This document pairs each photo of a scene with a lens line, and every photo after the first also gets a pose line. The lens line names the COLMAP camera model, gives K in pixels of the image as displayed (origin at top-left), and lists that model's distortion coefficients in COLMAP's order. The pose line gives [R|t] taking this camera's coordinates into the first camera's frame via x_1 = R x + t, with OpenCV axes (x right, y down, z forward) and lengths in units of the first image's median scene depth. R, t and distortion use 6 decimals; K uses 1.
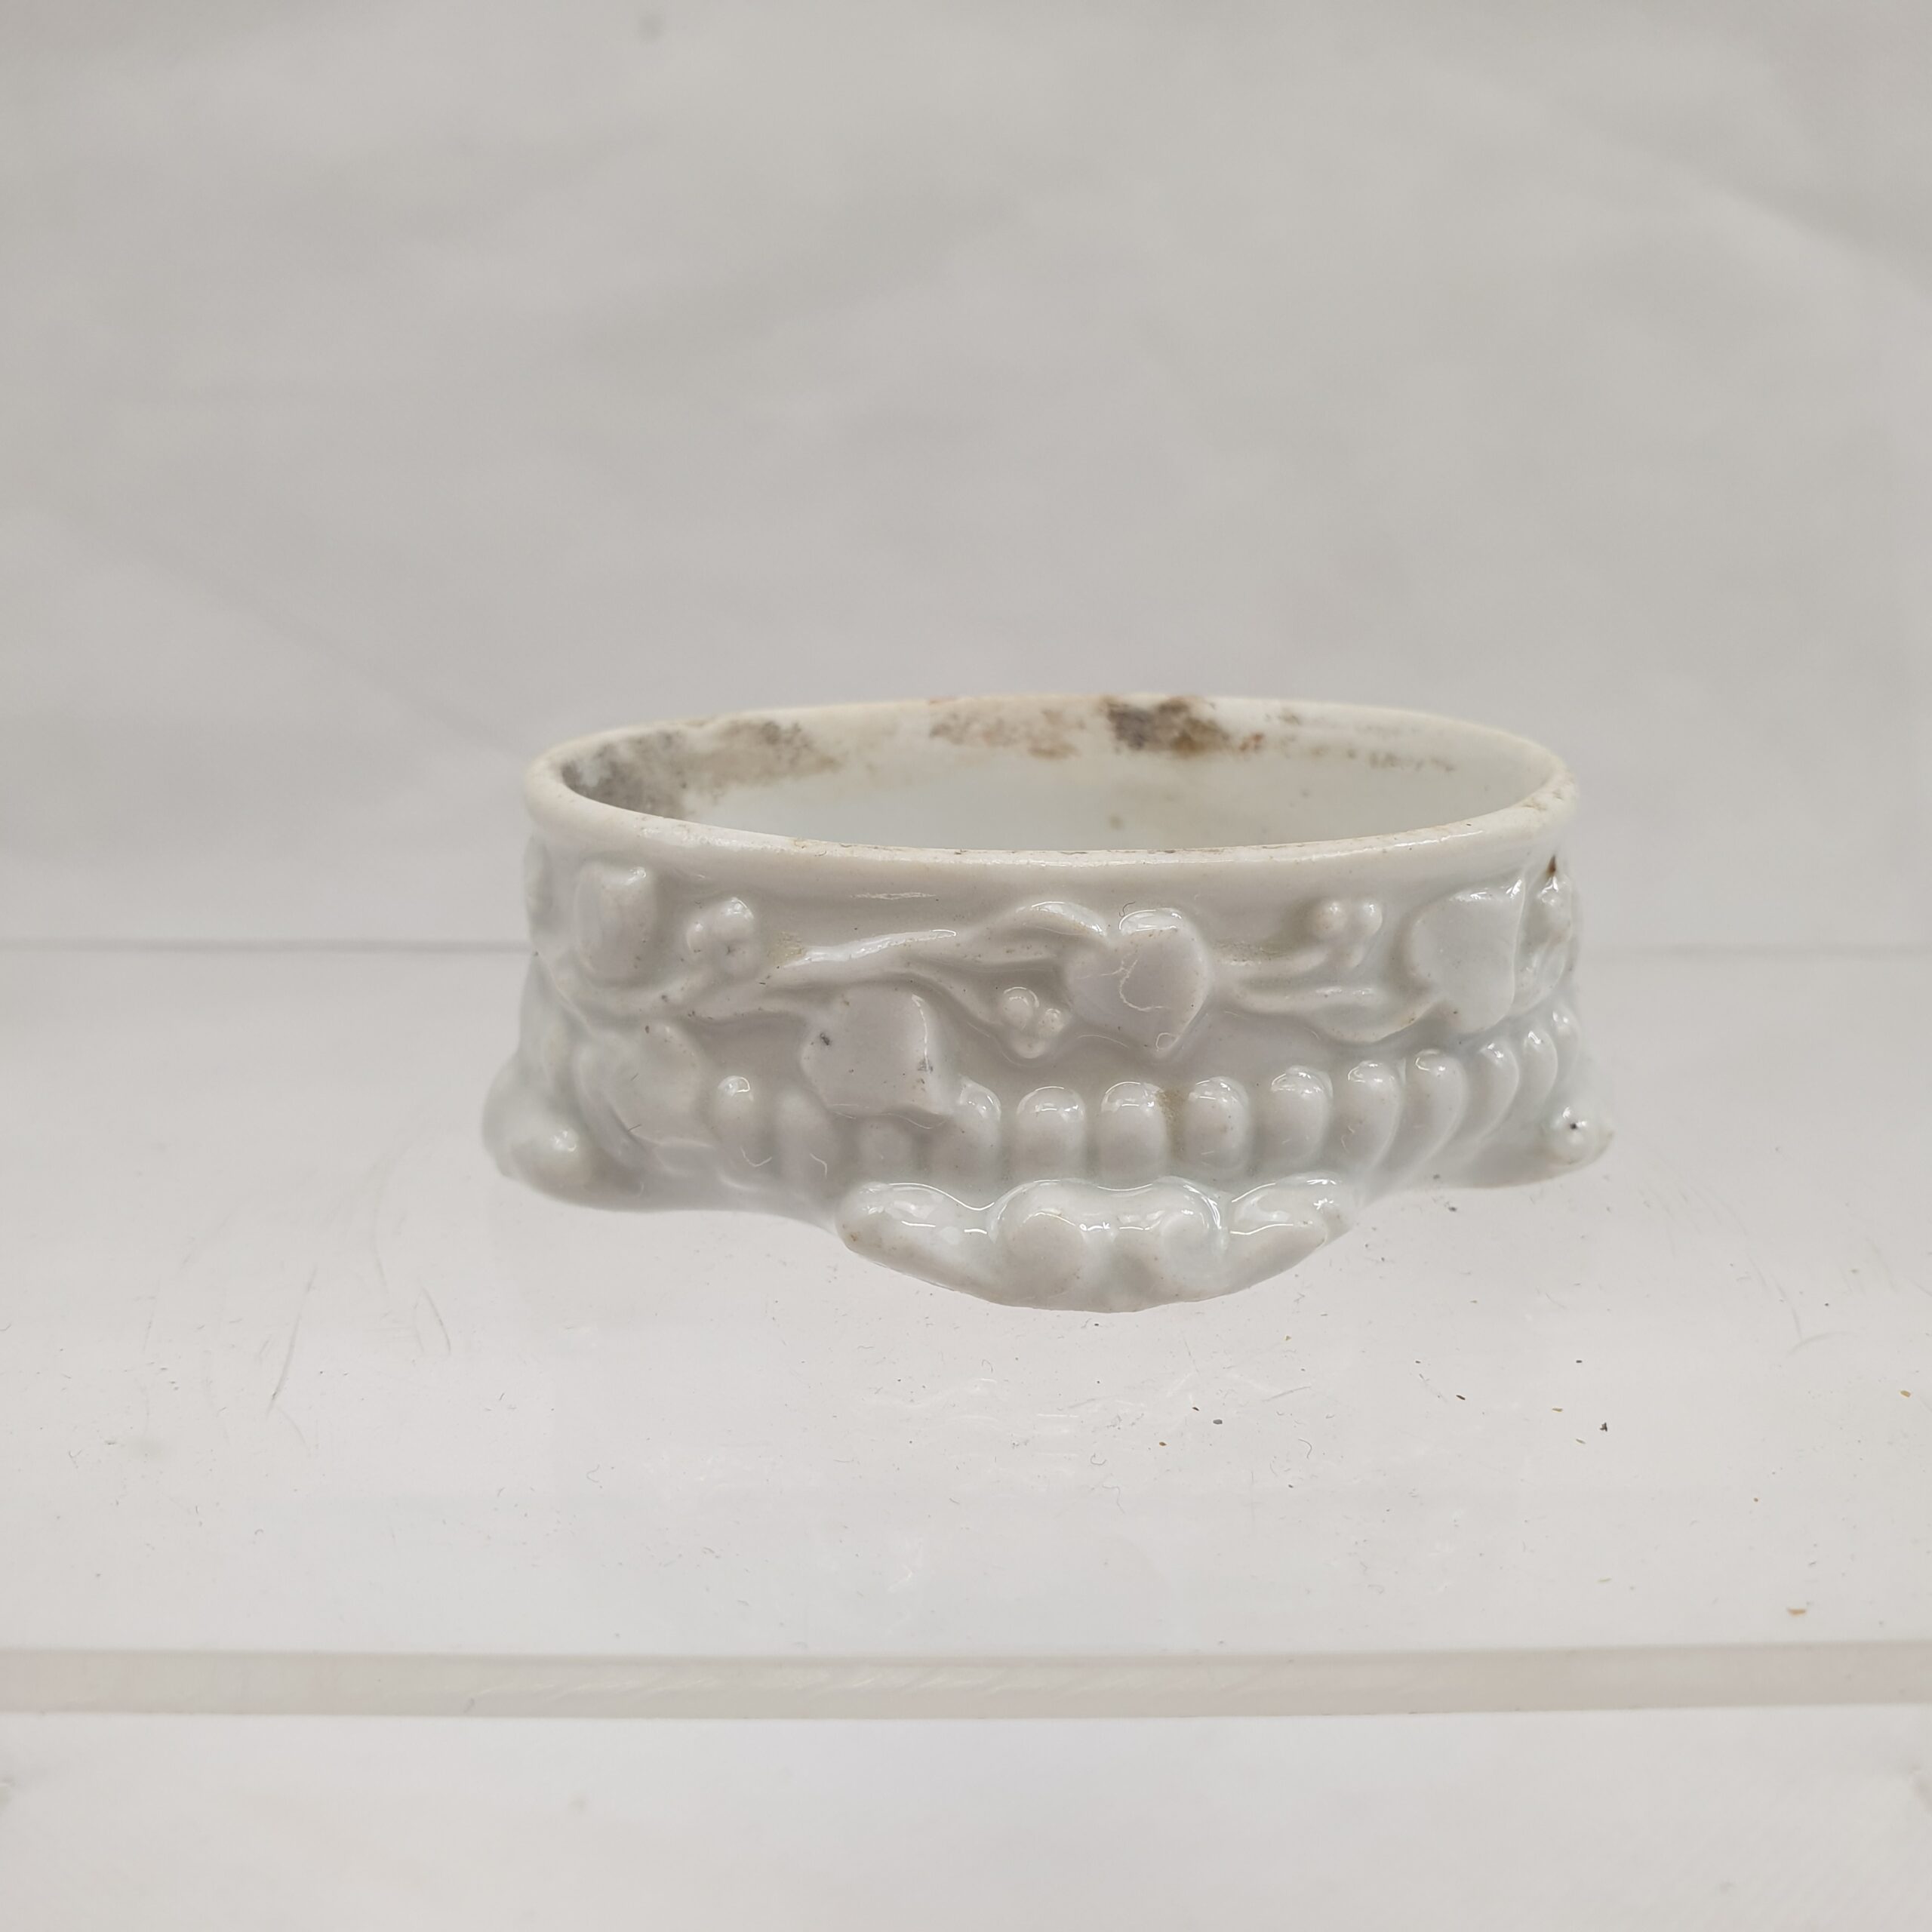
lens RADIAL K [[2314.9, 0, 966.0], [0, 2314.9, 966.0], [0, 0, 1]] dist [0.030974, -0.346474]
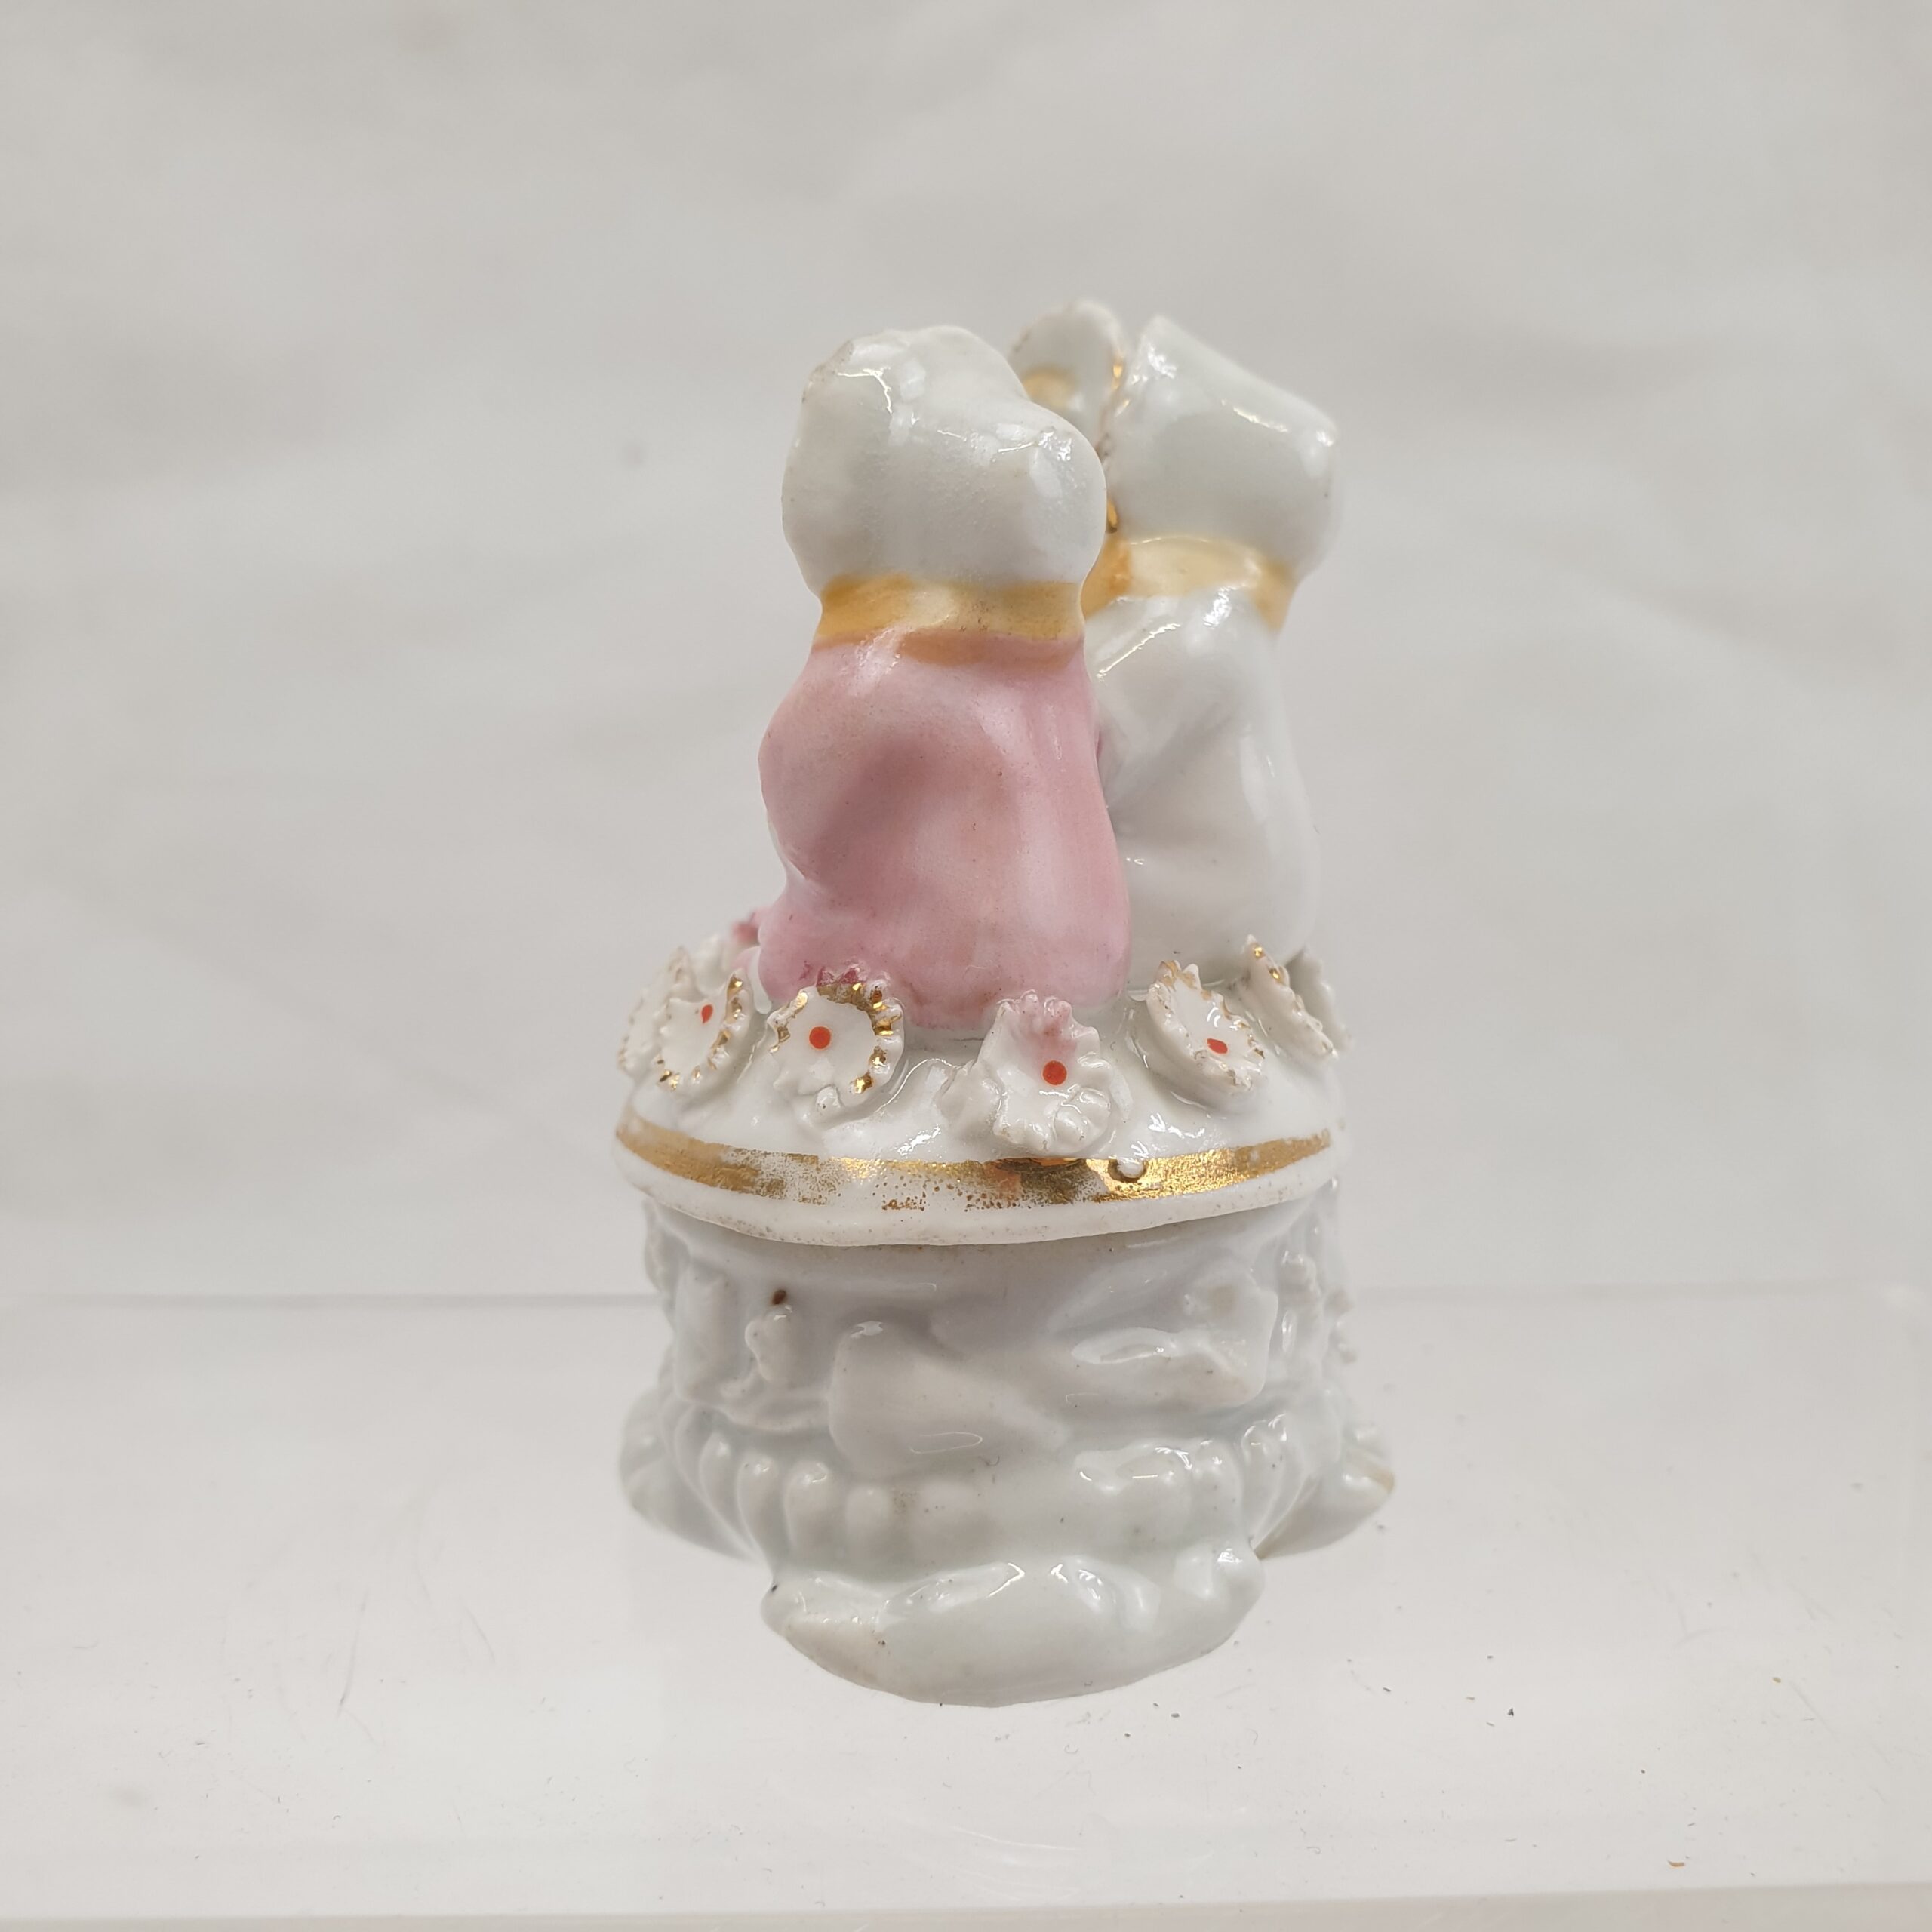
lens RADIAL K [[2408.9, 0, 966.0], [0, 2408.9, 966.0], [0, 0, 1]] dist [-0.133833, 0.184106]
pose [[0.999599, -0.007759, 0.027238, -0.021437], [0.011586, 0.989612, -0.143298, -0.000709], [-0.025843, 0.143556, 0.989305, -0.196314]]
